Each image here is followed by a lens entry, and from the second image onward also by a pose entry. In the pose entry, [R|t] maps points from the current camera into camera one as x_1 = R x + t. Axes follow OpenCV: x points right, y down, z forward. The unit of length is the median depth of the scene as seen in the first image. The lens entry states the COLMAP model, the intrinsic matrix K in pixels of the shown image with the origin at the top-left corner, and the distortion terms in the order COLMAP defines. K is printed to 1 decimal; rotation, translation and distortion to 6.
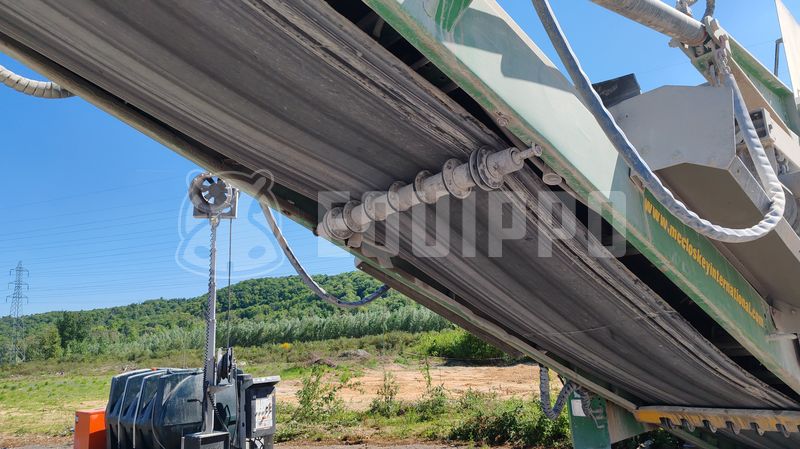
lens RADIAL K [[549.7, 0, 400.0], [0, 549.7, 224.3], [0, 0, 1]] dist [0.022862, -0.017798]
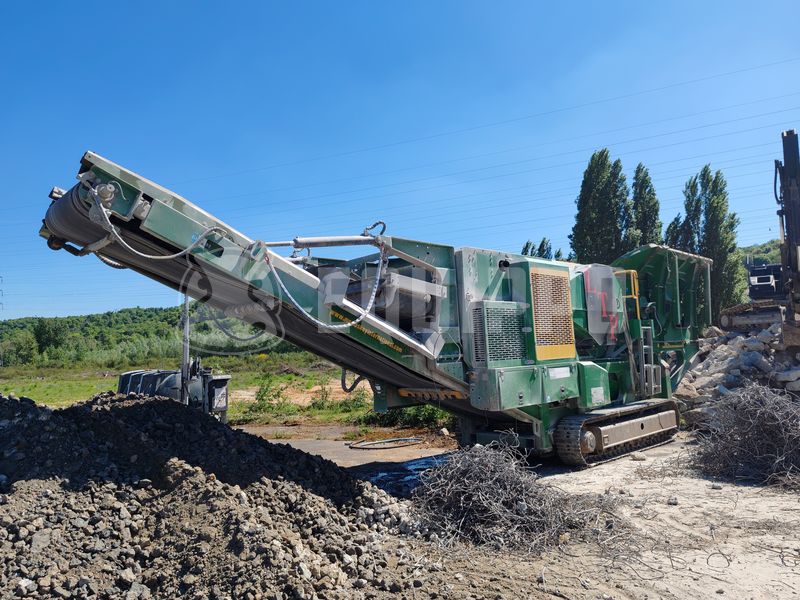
lens RADIAL K [[543.7, 0, 398.7], [0, 543.7, 303.8], [0, 0, 1]] dist [0.020488, 0.009059]
pose [[0.998895, 0.024751, 0.039954, 0.100868], [-0.029213, 0.992905, 0.115269, -0.063111], [-0.036818, -0.116309, 0.992530, -0.280573]]
